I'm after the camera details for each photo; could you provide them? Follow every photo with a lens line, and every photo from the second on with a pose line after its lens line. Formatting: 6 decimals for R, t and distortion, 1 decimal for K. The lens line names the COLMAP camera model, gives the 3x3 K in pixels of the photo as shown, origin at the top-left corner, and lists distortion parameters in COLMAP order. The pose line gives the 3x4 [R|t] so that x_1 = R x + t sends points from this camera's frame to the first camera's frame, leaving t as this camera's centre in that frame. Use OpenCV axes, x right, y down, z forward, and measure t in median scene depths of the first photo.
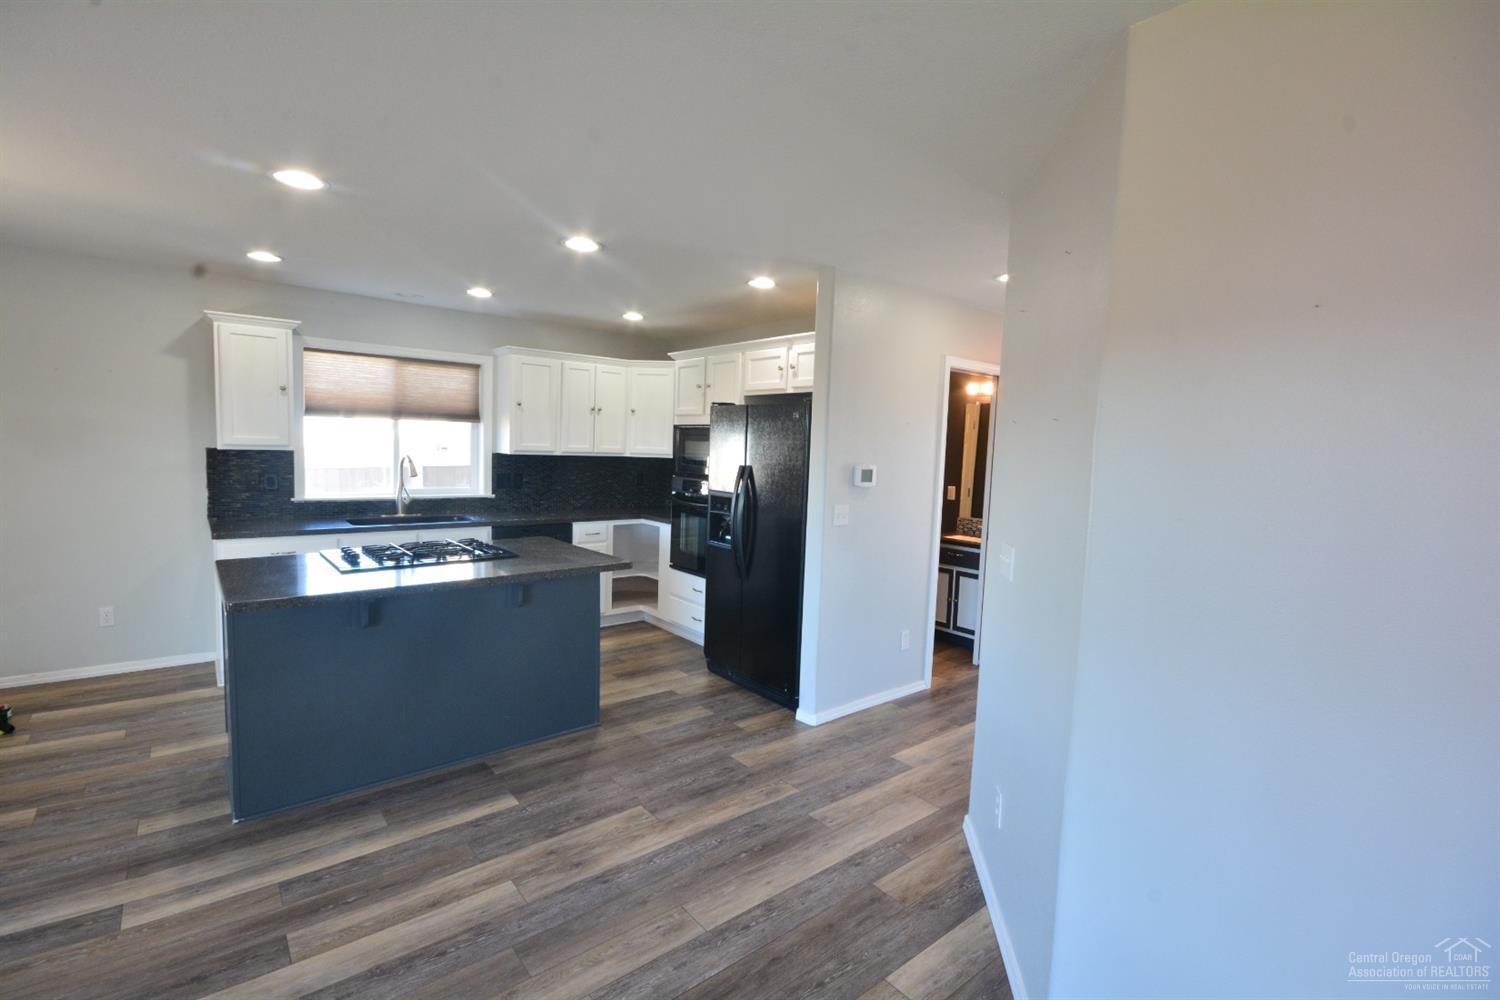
lens RADIAL K [[689.5, 0, 757.0], [0, 689.5, 498.4], [0, 0, 1]] dist [0.002893, -0.001953]
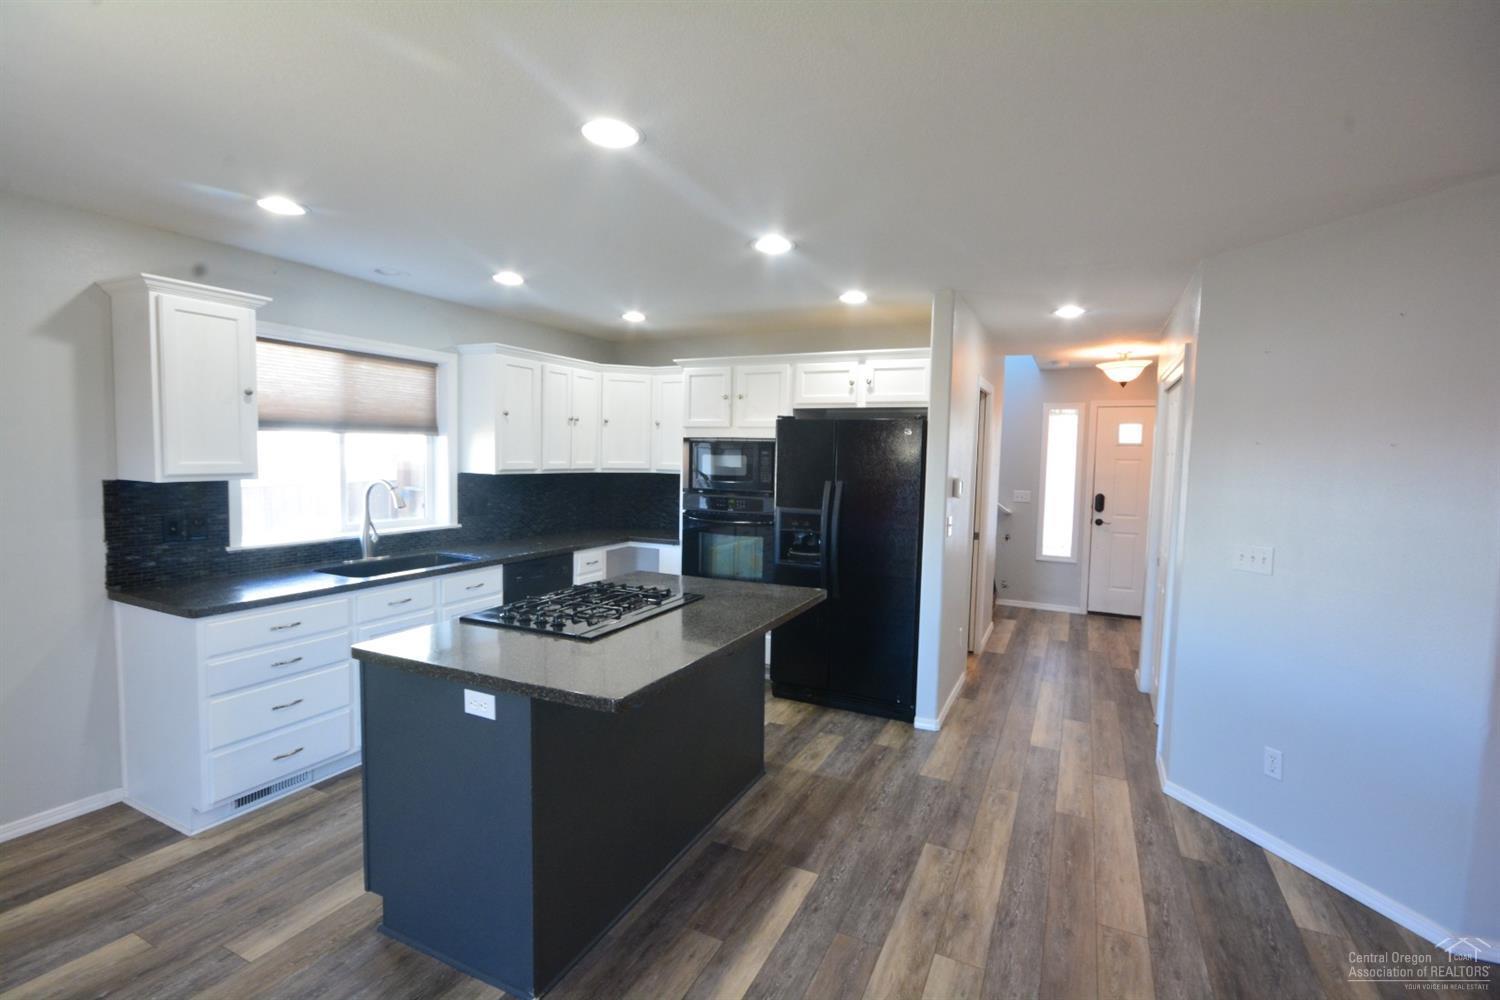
lens RADIAL K [[689.5, 0, 754.6], [0, 689.5, 501.4], [0, 0, 1]] dist [0.002893, -0.001953]
pose [[0.909195, -0.044627, 0.413971, -0.508102], [0.043149, 0.998985, 0.012925, -0.035231], [-0.414128, 0.006111, 0.910198, 0.147188]]
